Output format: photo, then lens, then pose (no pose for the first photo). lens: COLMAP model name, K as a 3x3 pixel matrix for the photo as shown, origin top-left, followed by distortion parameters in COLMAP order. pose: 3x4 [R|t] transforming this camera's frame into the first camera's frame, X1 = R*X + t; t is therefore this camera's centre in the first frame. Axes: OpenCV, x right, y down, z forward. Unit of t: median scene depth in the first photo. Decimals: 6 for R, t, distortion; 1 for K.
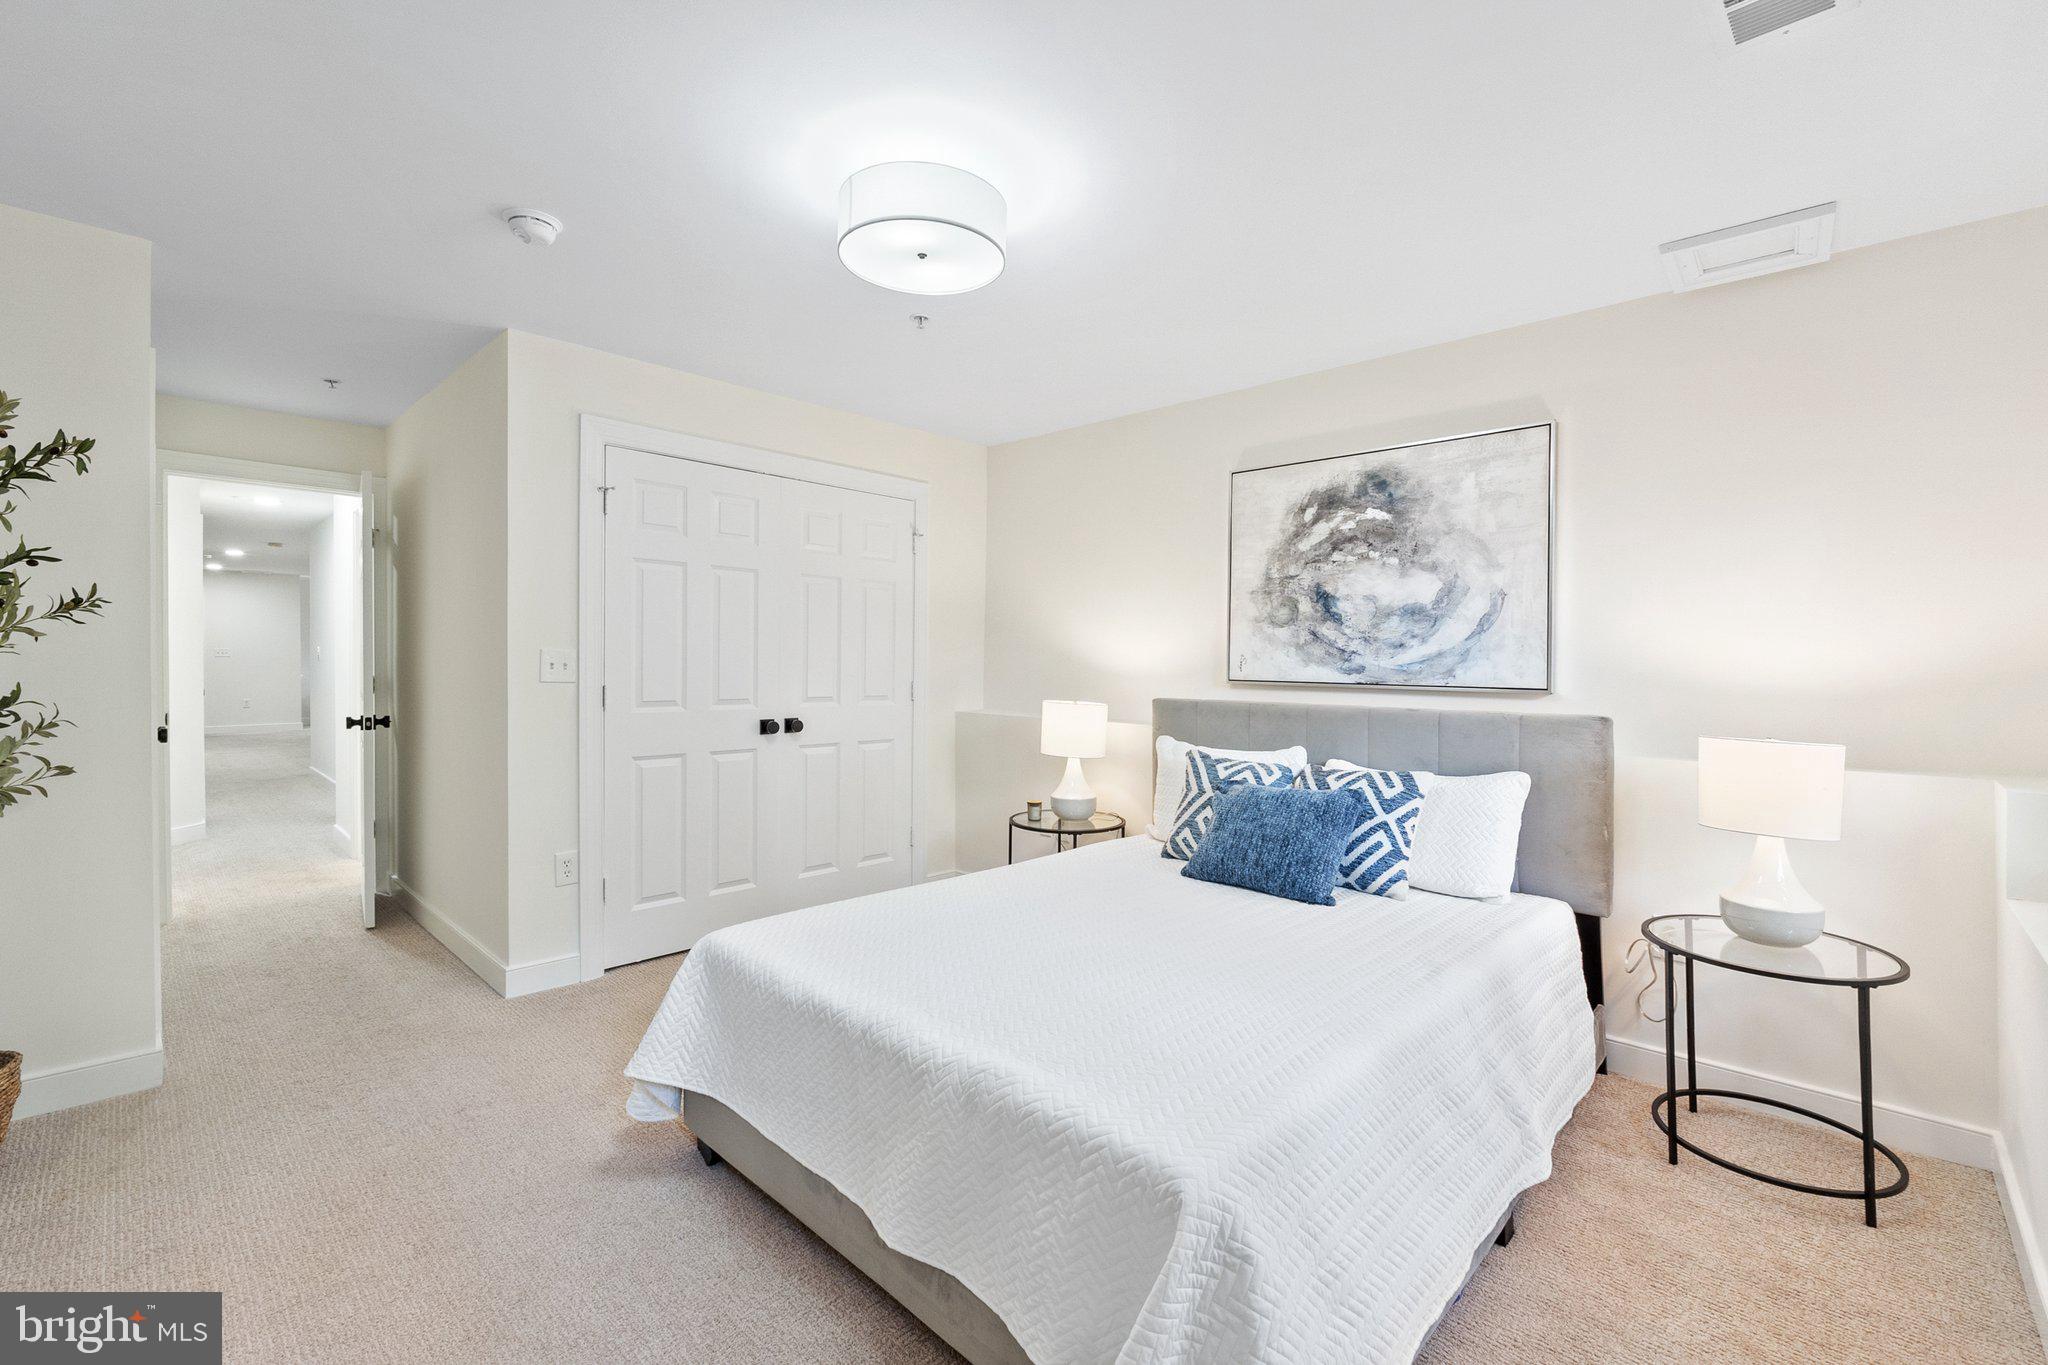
lens RADIAL K [[877.5, 0, 1021.5], [0, 877.5, 674.9], [0, 0, 1]] dist [0.000162, -0.000042]
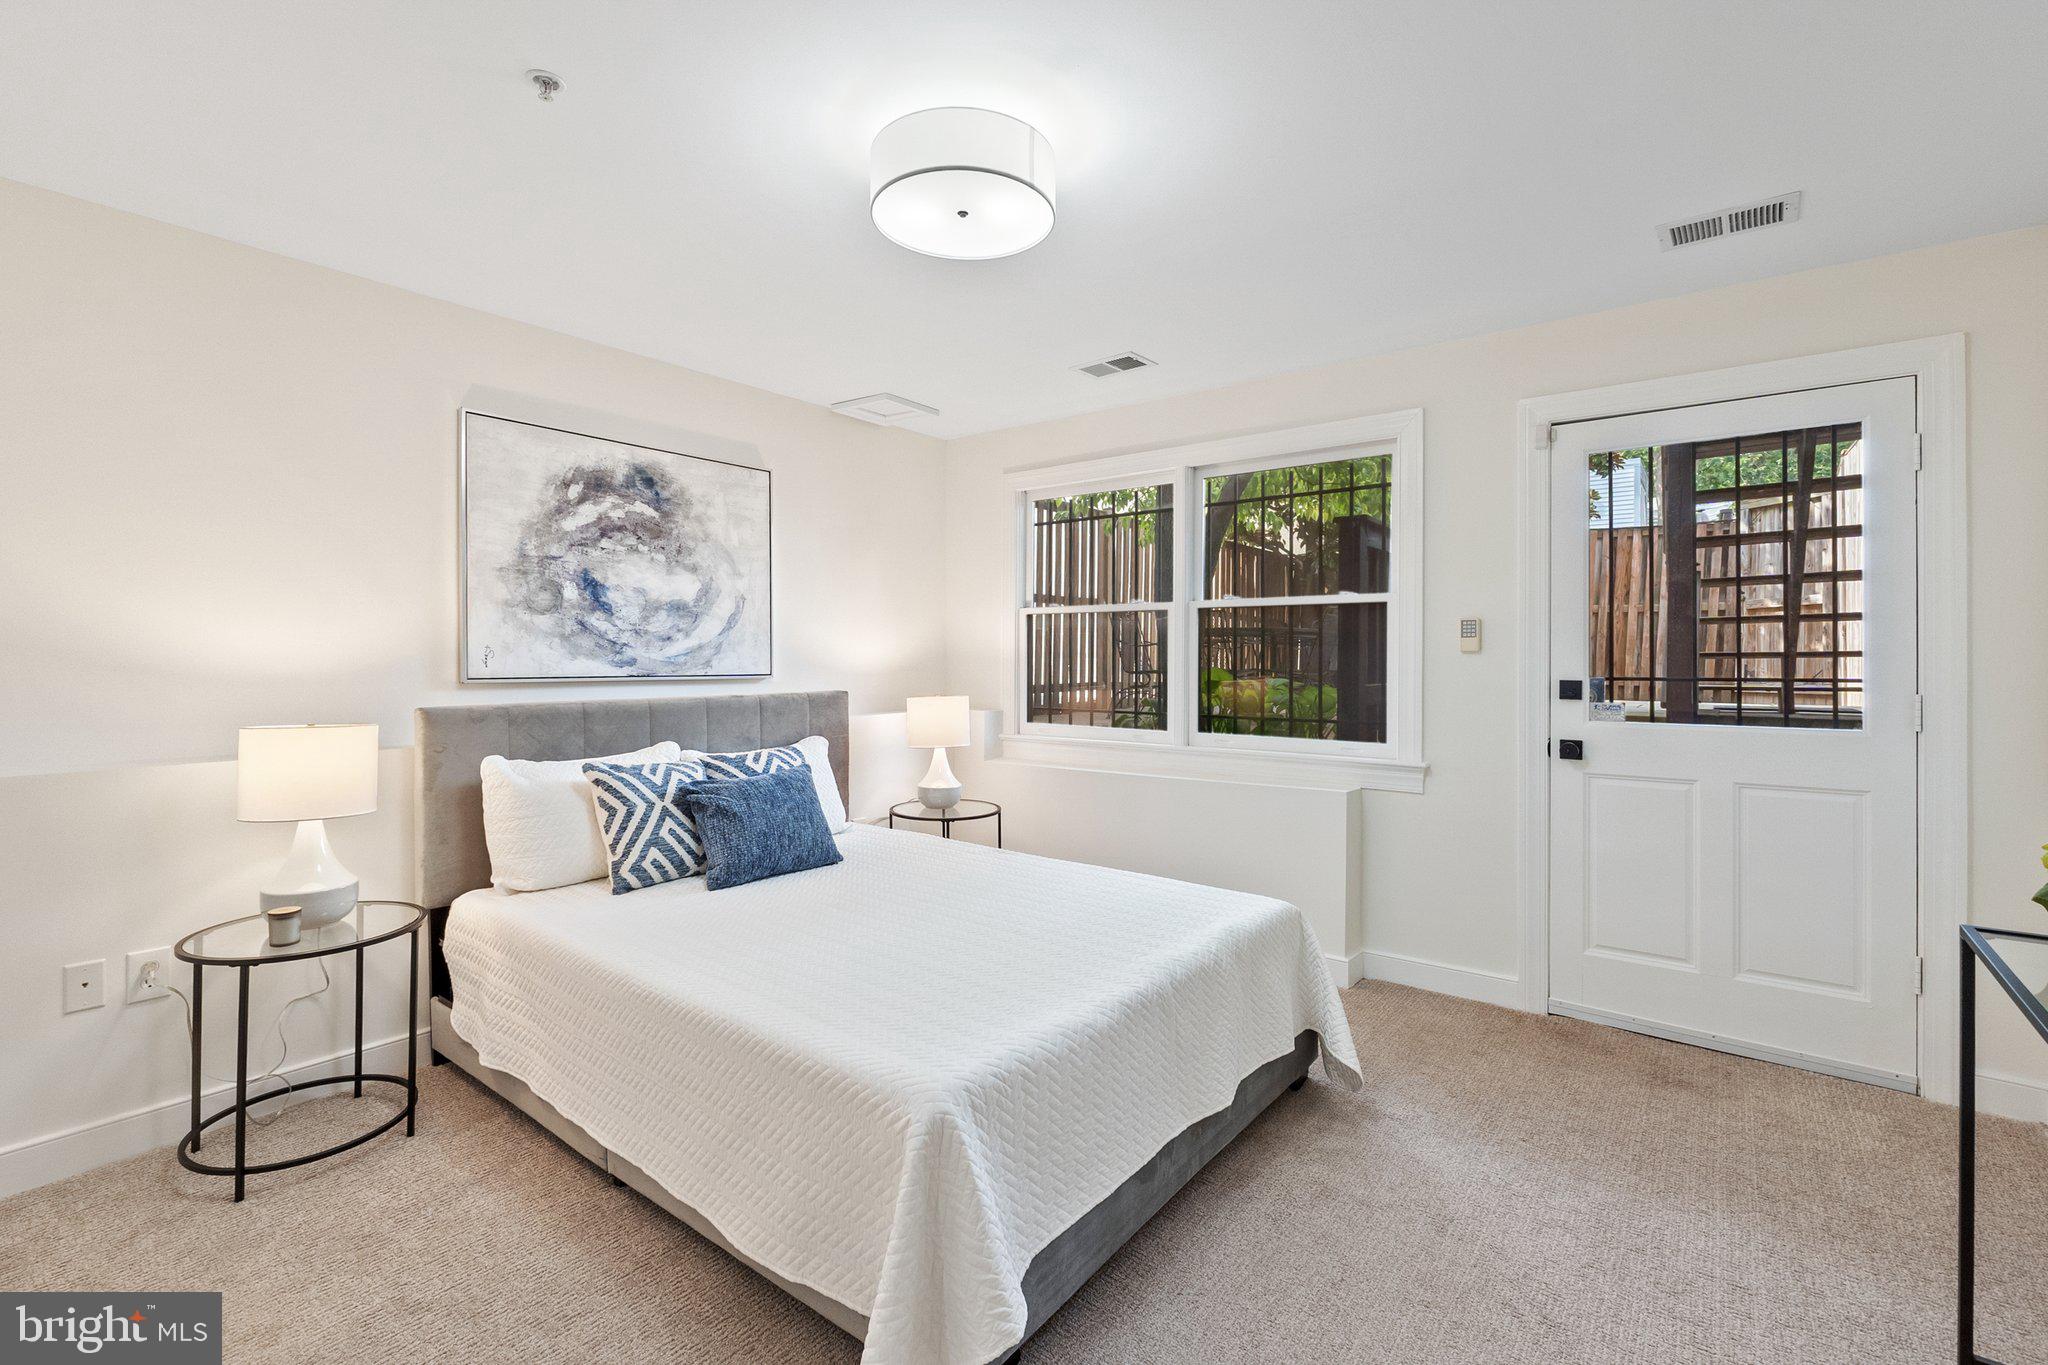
lens RADIAL K [[898.7, 0, 1039.2], [0, 898.7, 644.8], [0, 0, 1]] dist [-0.003995, -0.000399]
pose [[-0.103903, 0.002739, 0.994584, -0.669226], [0.012077, 0.999926, -0.001492, -0.018402], [-0.994514, 0.011857, -0.103928, 0.646607]]
